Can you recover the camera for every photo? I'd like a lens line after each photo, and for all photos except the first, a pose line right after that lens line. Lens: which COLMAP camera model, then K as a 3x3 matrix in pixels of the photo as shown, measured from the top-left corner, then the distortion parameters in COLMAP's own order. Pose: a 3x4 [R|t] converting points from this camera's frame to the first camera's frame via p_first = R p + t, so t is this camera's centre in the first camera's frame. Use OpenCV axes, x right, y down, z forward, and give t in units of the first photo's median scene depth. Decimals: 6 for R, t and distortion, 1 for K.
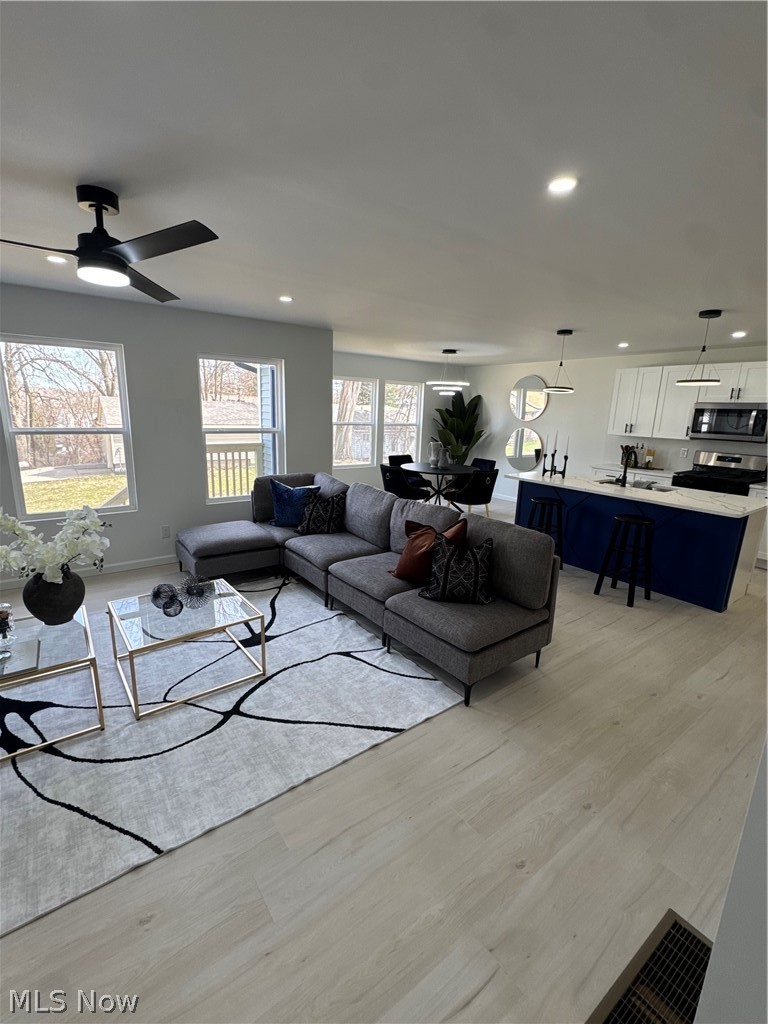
lens RADIAL K [[453.7, 0, 379.2], [0, 453.7, 517.5], [0, 0, 1]] dist [0.001161, -0.000441]
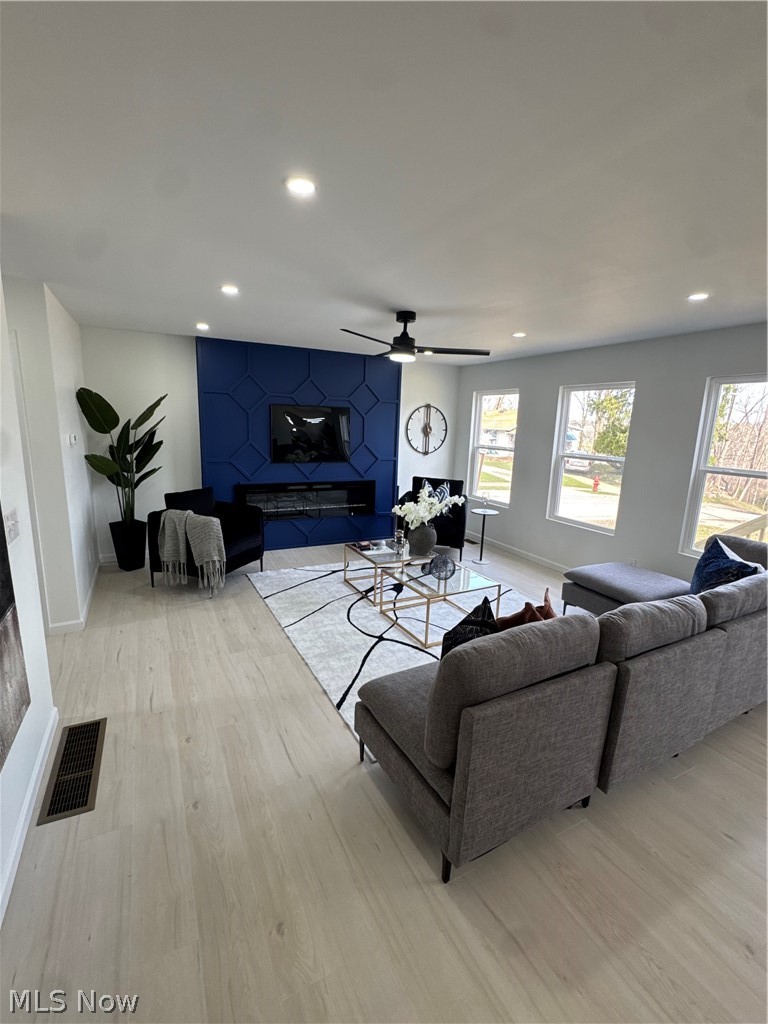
lens RADIAL K [[453.7, 0, 380.7], [0, 453.7, 511.5], [0, 0, 1]] dist [0.001161, -0.000441]
pose [[-0.158143, 0.158812, -0.974561, 0.484950], [-0.267224, 0.943267, 0.197075, -0.110391], [0.950569, 0.291592, -0.106732, 0.497413]]
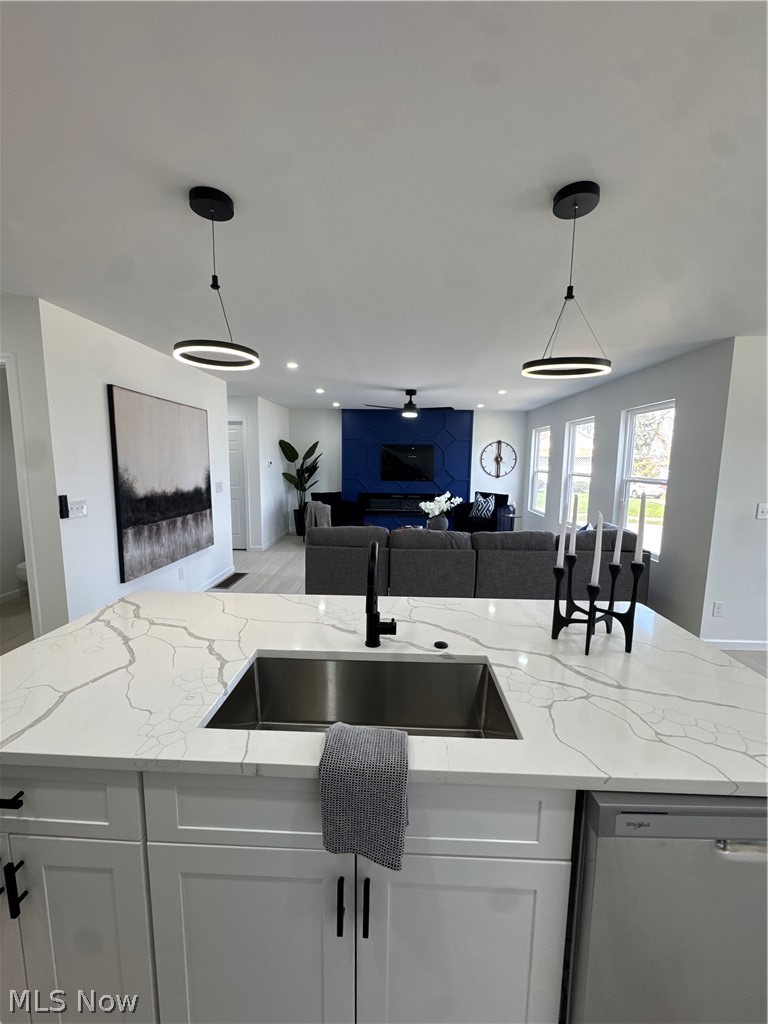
lens RADIAL K [[408.8, 0, 383.5], [0, 408.8, 509.7], [0, 0, 1]] dist [0.000963, 0.000432]
pose [[-0.618503, 0.060493, -0.783451, 0.697627], [-0.213982, 0.946386, 0.242004, -0.214734], [0.756086, 0.317324, -0.572397, 1.054306]]
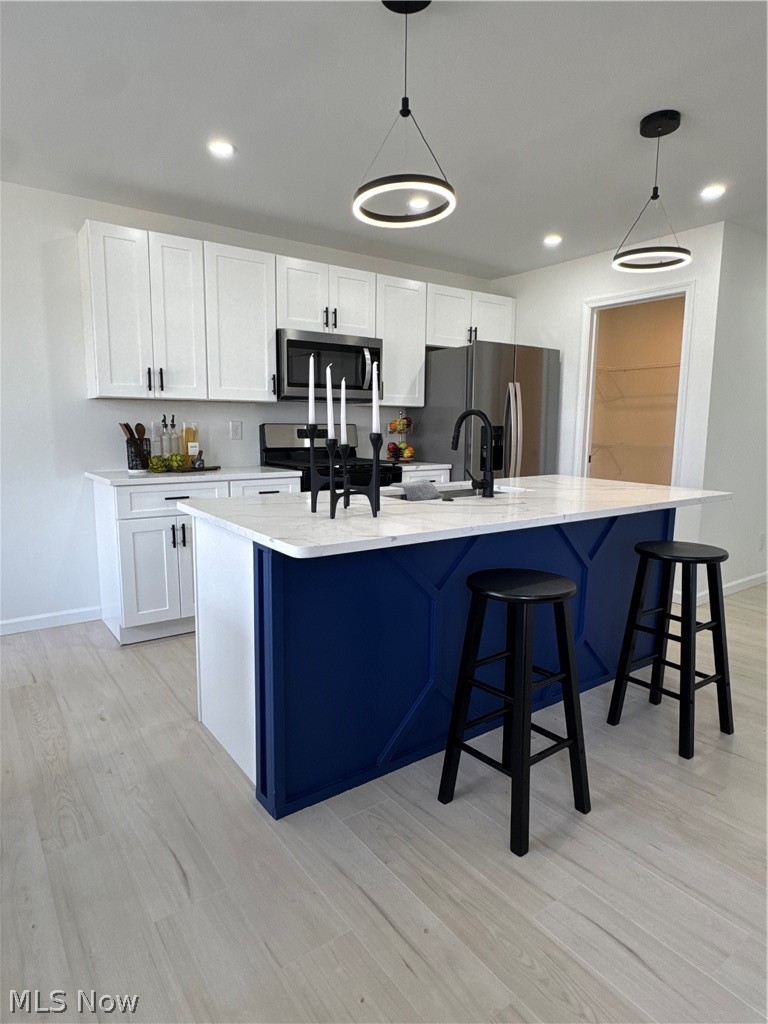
lens RADIAL K [[601.4, 0, 387.3], [0, 601.4, 510.4], [0, 0, 1]] dist [0.001625, 0.000126]
pose [[0.012546, -0.174323, 0.984609, -0.008332], [0.226305, 0.959631, 0.167017, -0.155455], [-0.973976, 0.220726, 0.051490, 0.977396]]
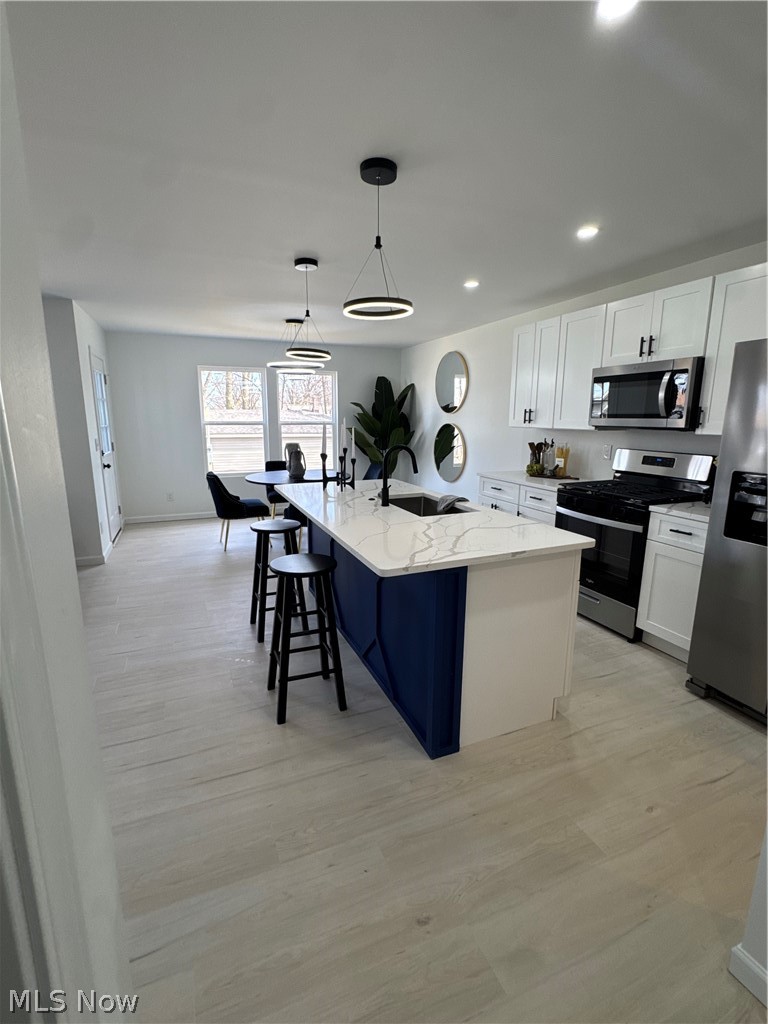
lens RADIAL K [[472.3, 0, 380.3], [0, 472.3, 516.1], [0, 0, 1]] dist [-0.001971, -0.000023]
pose [[0.970773, 0.023181, -0.238878, 0.627126], [-0.030354, 0.999191, -0.026392, -0.034124], [0.238072, 0.032872, 0.970691, 0.360157]]
